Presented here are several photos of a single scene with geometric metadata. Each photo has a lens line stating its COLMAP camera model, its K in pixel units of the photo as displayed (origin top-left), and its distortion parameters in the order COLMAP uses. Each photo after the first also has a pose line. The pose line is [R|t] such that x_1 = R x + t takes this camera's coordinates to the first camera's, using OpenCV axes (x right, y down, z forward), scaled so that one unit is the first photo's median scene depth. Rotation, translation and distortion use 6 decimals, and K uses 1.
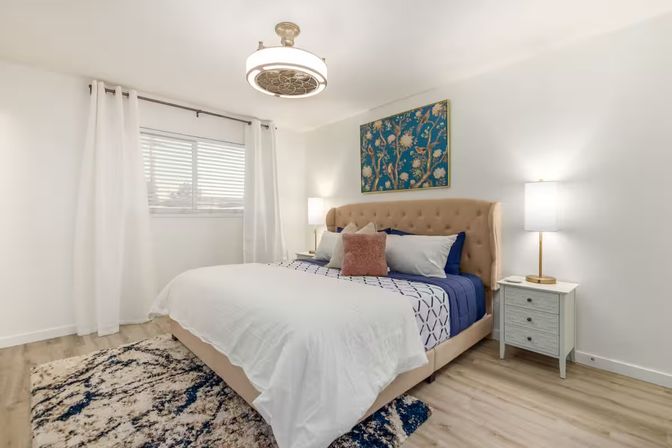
lens RADIAL K [[309.3, 0, 338.4], [0, 309.3, 217.4], [0, 0, 1]] dist [0.003008, -0.000341]
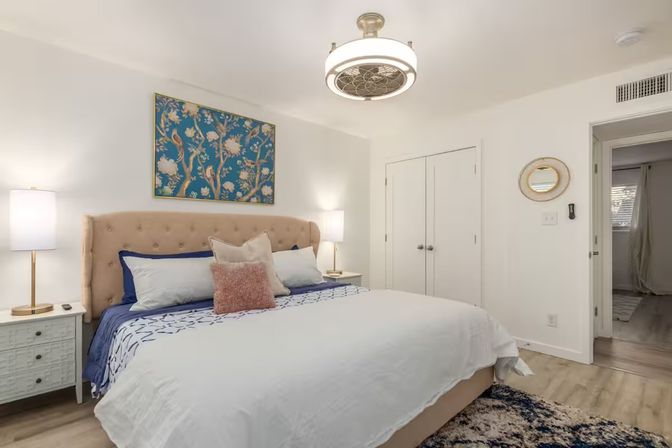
lens RADIAL K [[309.3, 0, 338.2], [0, 309.3, 230.4], [0, 0, 1]] dist [0.003008, -0.000341]
pose [[0.016868, 0.003590, 0.999851, -0.657857], [0.000413, 0.999993, -0.003597, -0.003925], [-0.999858, 0.000474, 0.016866, 0.679374]]
